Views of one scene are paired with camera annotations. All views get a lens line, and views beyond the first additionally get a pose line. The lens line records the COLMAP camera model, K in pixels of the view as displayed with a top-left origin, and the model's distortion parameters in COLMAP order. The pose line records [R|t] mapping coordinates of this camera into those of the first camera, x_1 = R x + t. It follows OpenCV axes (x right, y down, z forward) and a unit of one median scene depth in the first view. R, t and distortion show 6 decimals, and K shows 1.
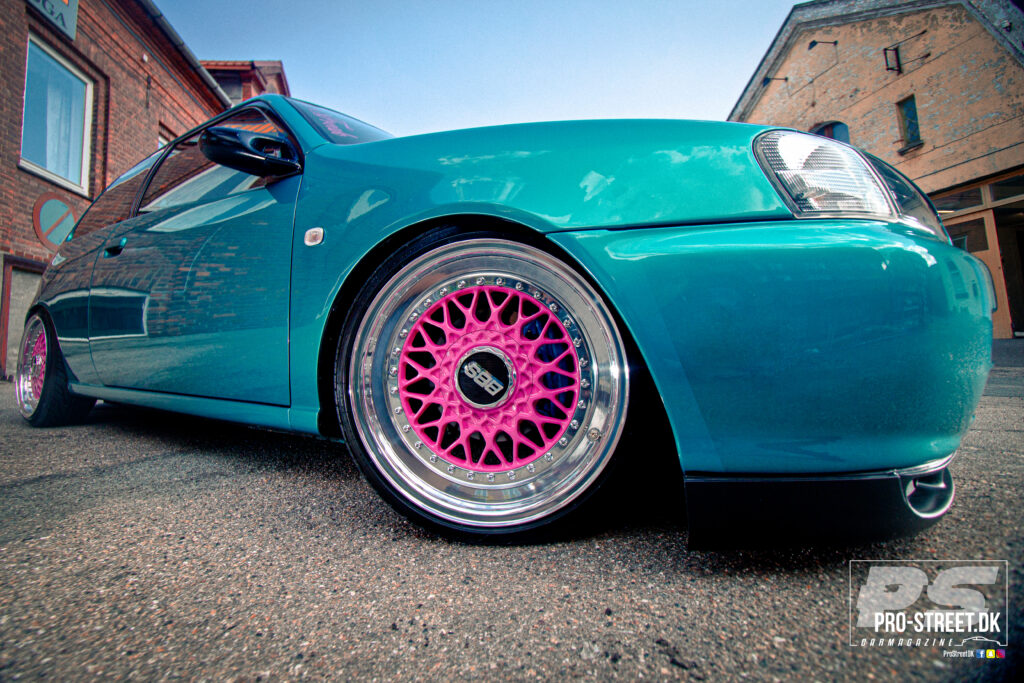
lens RADIAL K [[463.2, 0, 512.0], [0, 463.2, 341.5], [0, 0, 1]] dist [0.003420, 0.000287]
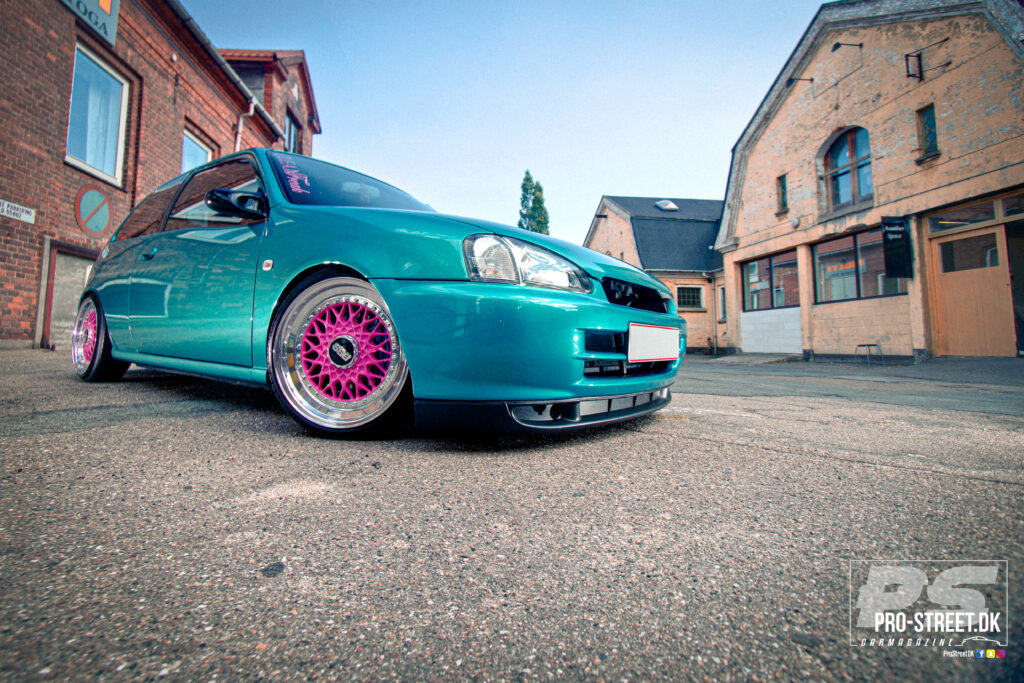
lens RADIAL K [[483.5, 0, 511.1], [0, 483.5, 345.7], [0, 0, 1]] dist [-0.000852, 0.000476]
pose [[0.997764, 0.047950, -0.046559, 0.062759], [-0.047048, 0.998687, 0.020282, -0.001543], [0.047470, -0.018046, 0.998710, -0.081063]]
